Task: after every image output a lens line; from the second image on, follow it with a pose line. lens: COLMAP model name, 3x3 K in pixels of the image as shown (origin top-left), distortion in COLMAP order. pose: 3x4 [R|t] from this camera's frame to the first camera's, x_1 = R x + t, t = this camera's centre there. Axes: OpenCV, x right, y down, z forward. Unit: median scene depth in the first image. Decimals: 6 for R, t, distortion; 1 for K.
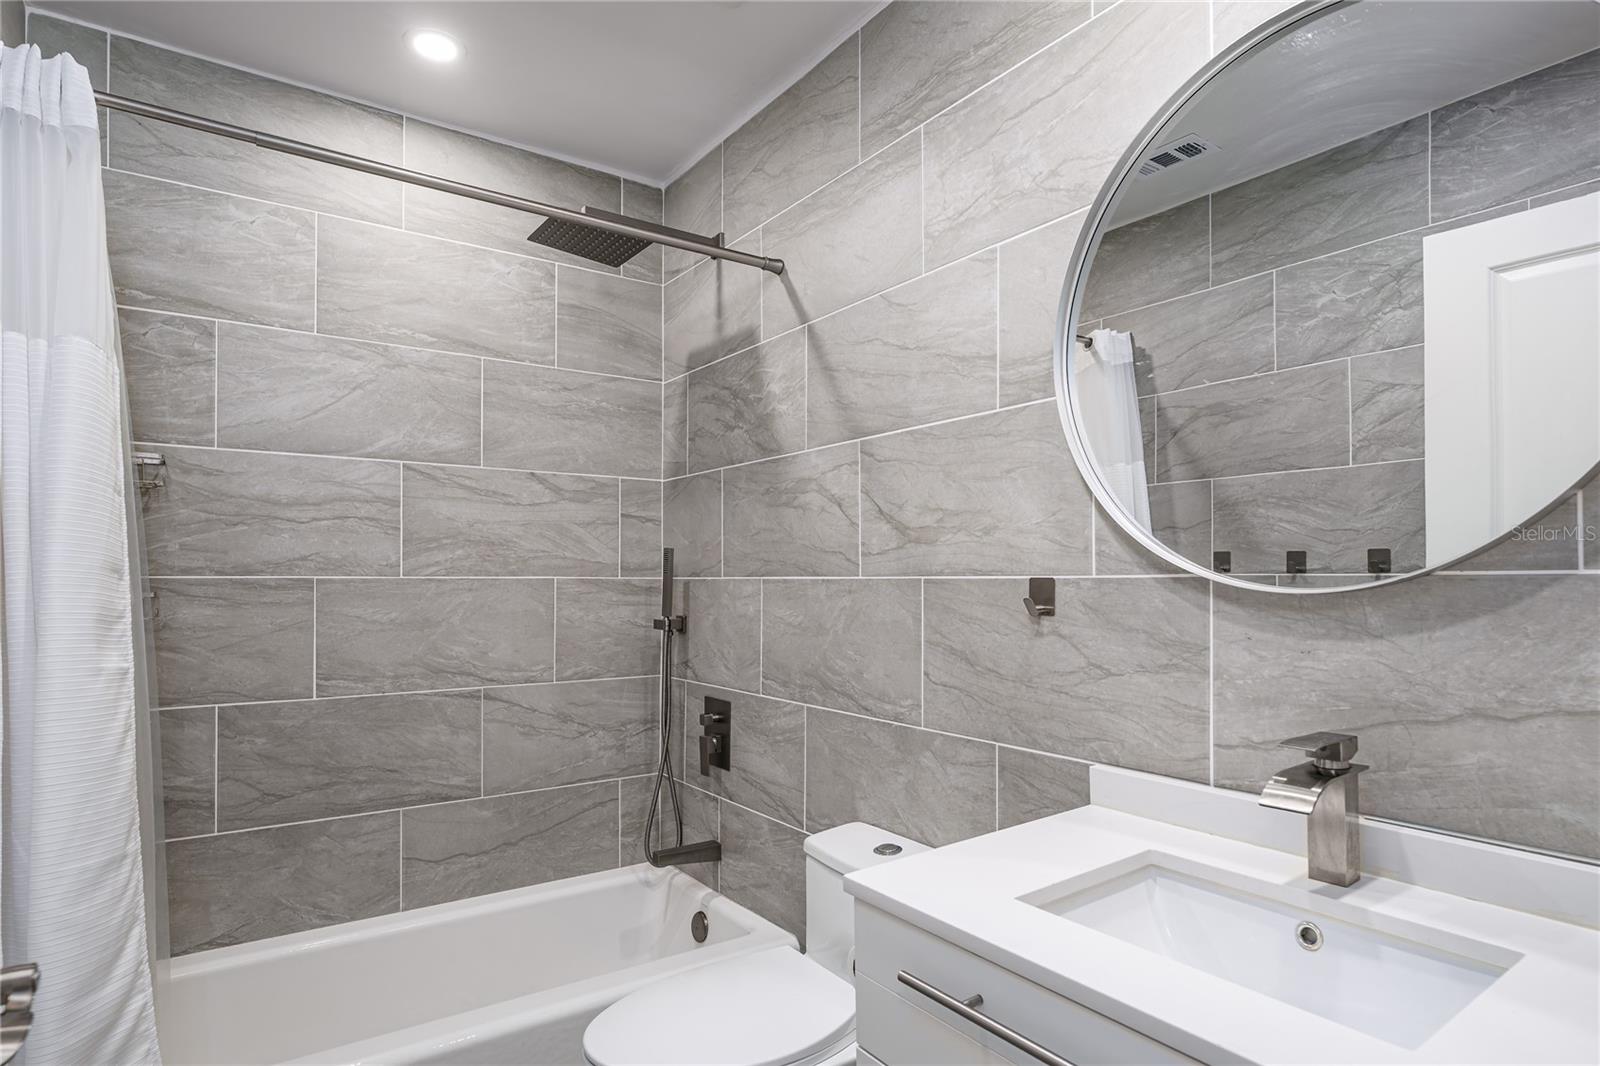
lens RADIAL K [[844.2, 0, 822.5], [0, 844.2, 568.2], [0, 0, 1]] dist [-0.016173, 0.002433]
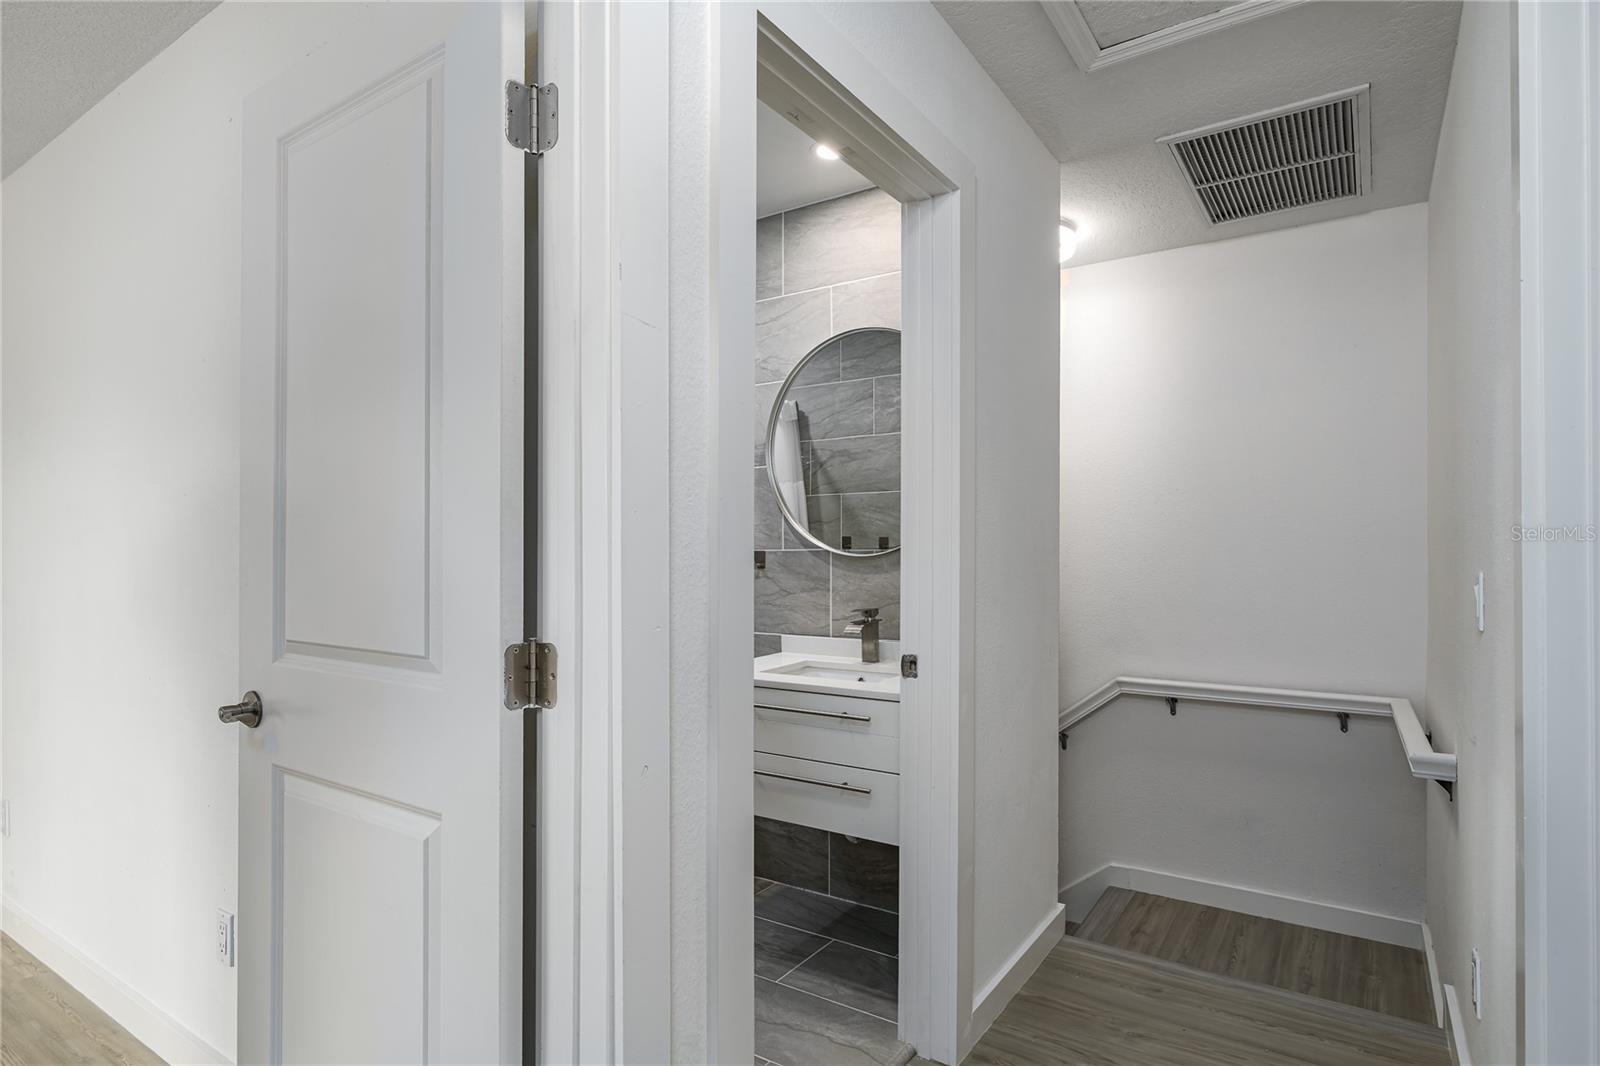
lens RADIAL K [[844.2, 0, 796.1], [0, 844.2, 533.1], [0, 0, 1]] dist [-0.016173, 0.002433]
pose [[0.936810, 0.006792, 0.349773, -0.232886], [-0.000815, 0.999851, -0.017231, 0.002101], [-0.349838, 0.015857, 0.936676, -0.602061]]
